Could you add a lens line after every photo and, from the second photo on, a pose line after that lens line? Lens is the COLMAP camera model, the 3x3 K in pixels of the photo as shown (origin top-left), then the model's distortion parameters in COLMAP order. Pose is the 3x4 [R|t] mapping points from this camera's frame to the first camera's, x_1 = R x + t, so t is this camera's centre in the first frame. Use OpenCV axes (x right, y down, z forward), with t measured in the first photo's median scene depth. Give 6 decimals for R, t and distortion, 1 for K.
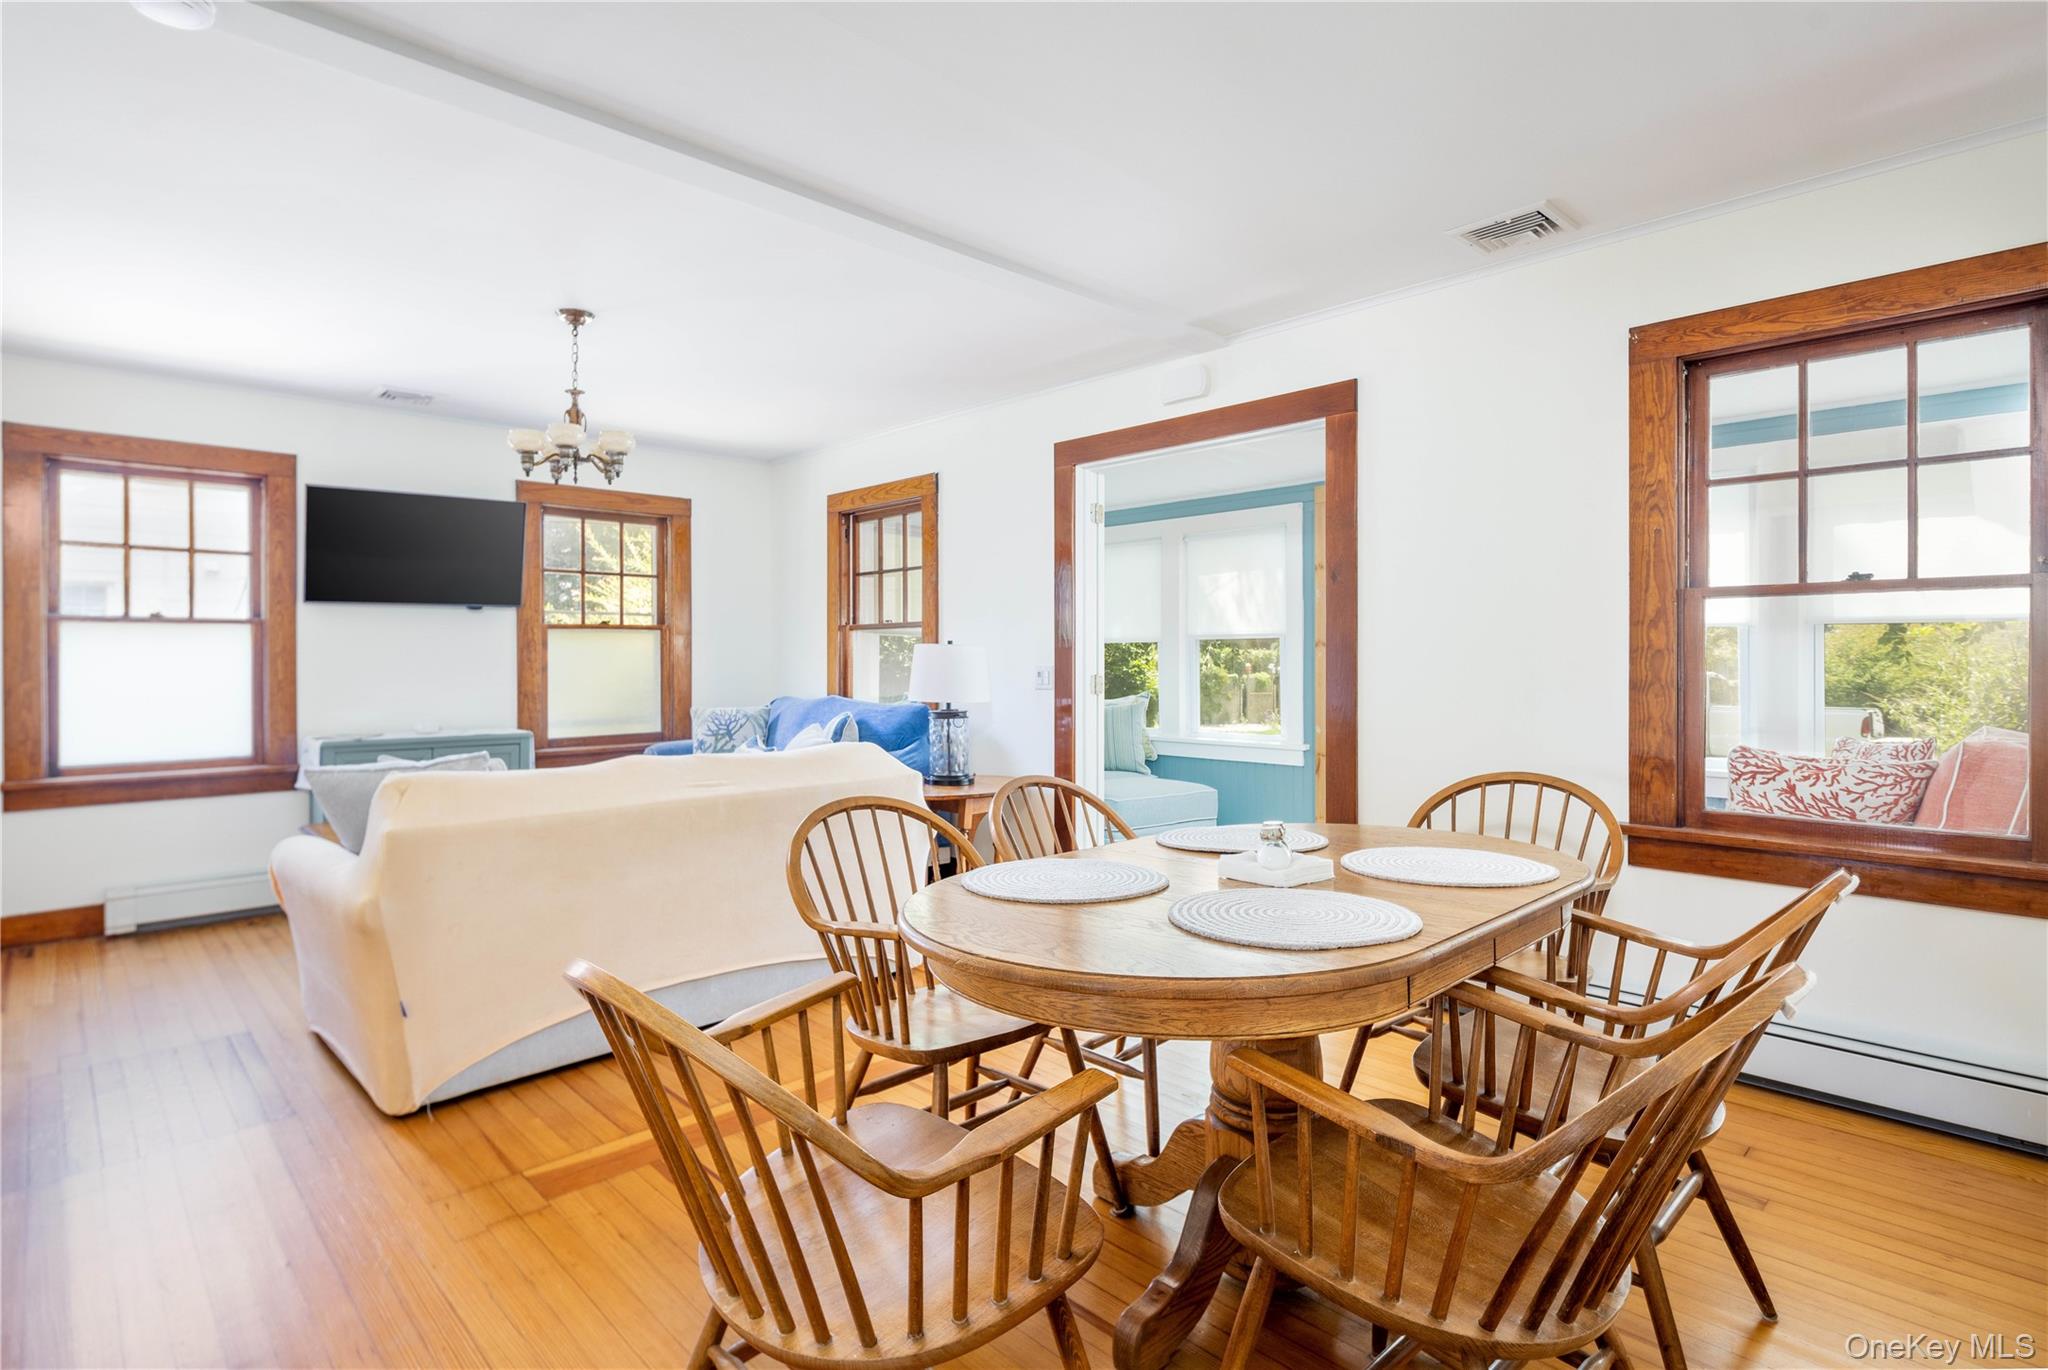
lens RADIAL K [[1025.1, 0, 1019.5], [0, 1025.1, 669.6], [0, 0, 1]] dist [-0.002522, -0.000509]
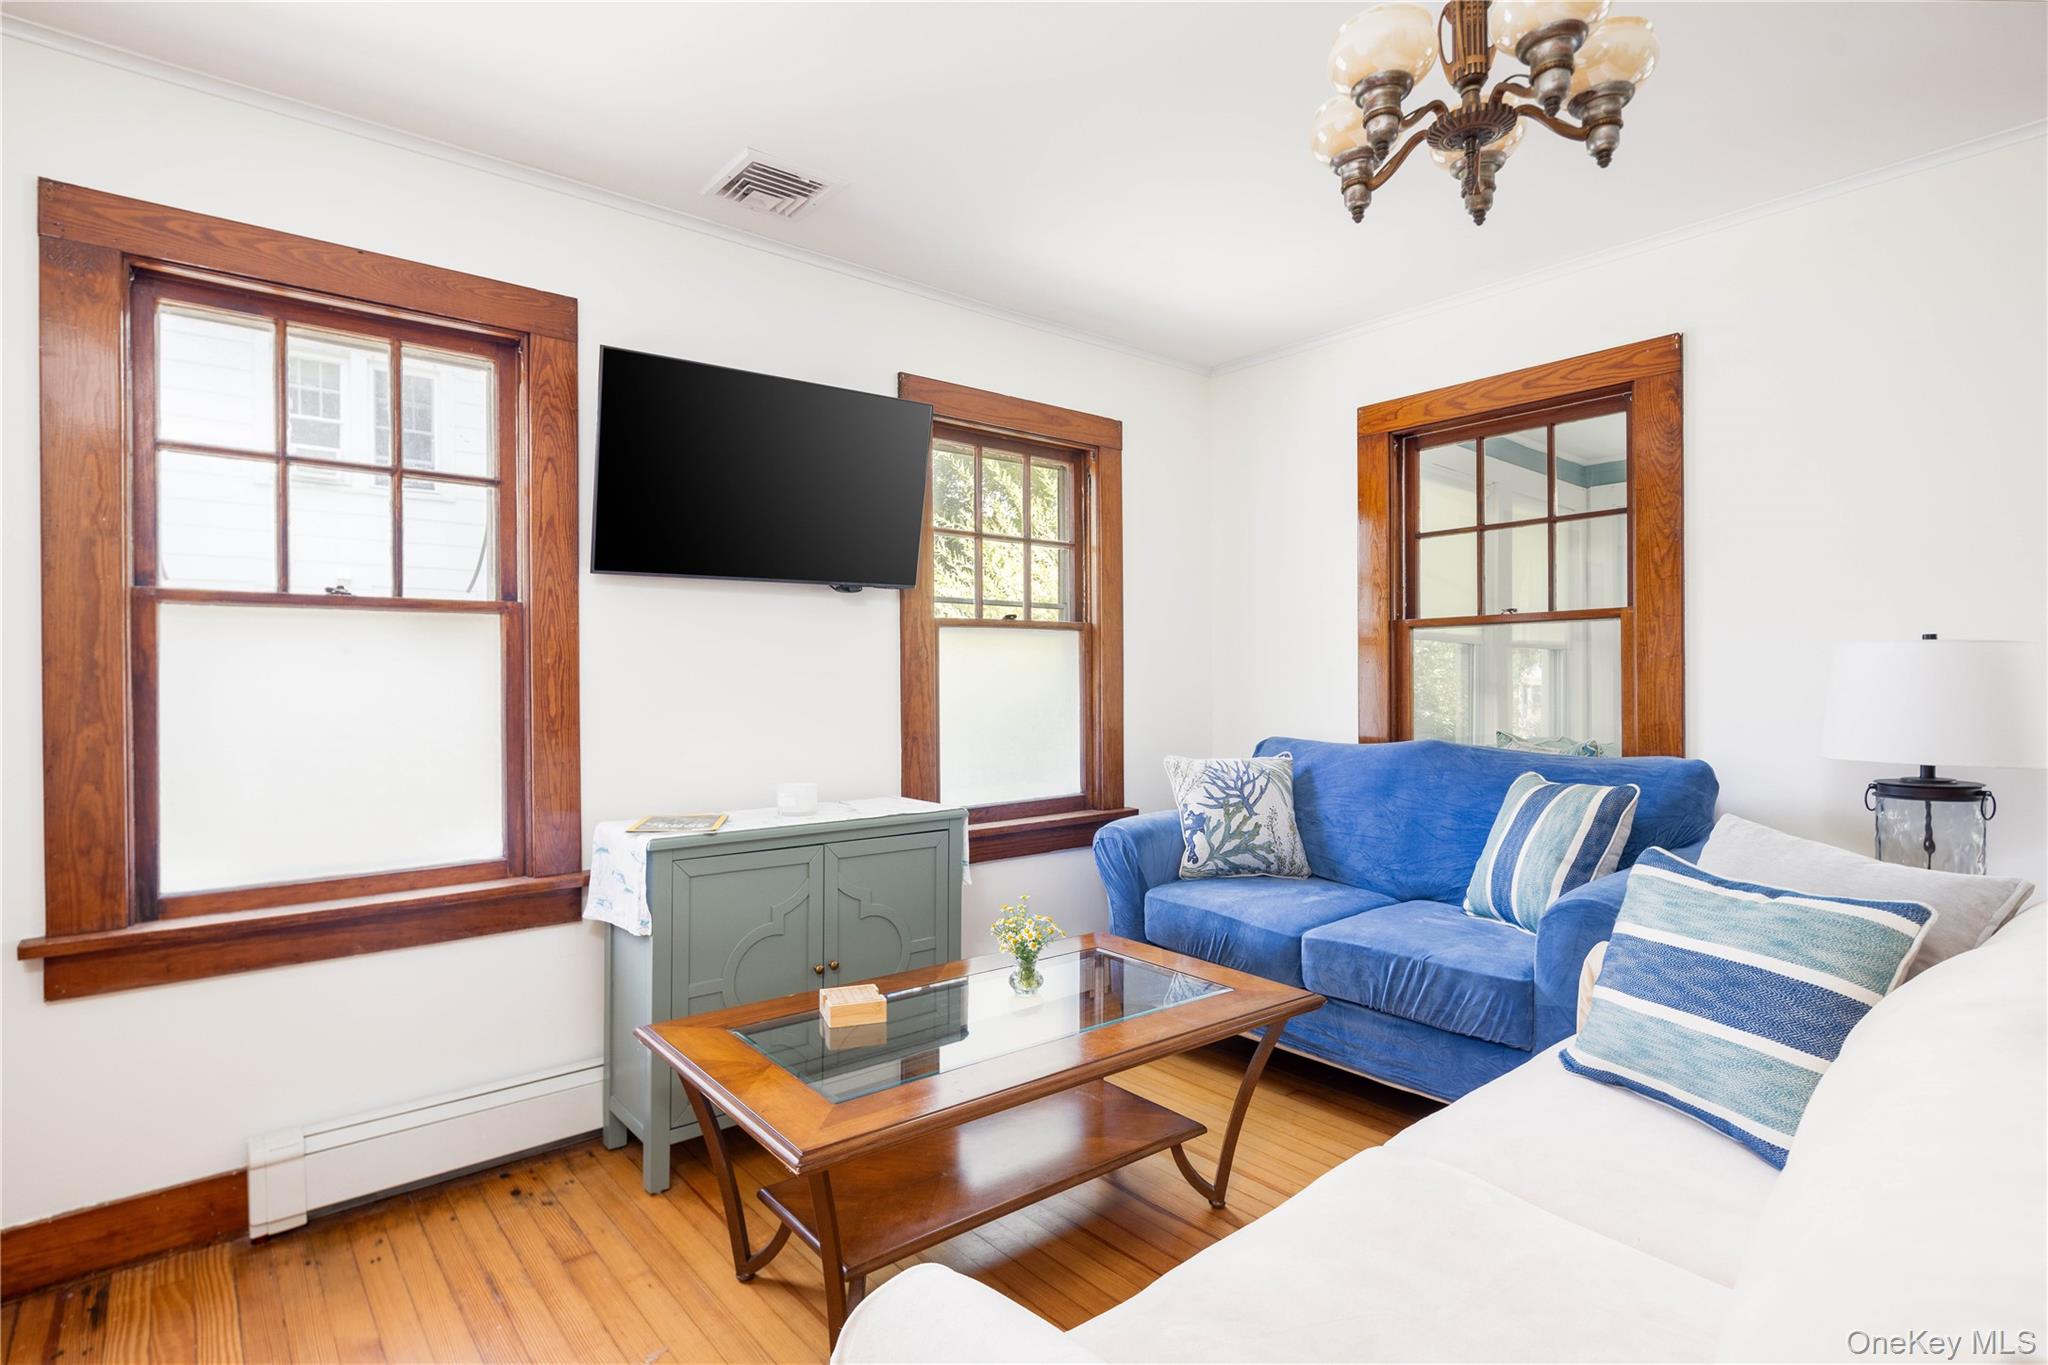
lens RADIAL K [[1025.1, 0, 1025.7], [0, 1025.1, 692.6], [0, 0, 1]] dist [-0.002522, -0.000509]
pose [[0.997642, -0.000333, -0.068628, -0.441067], [0.000790, 0.999978, 0.006627, -0.006005], [0.068624, -0.006665, 0.997620, 0.485690]]
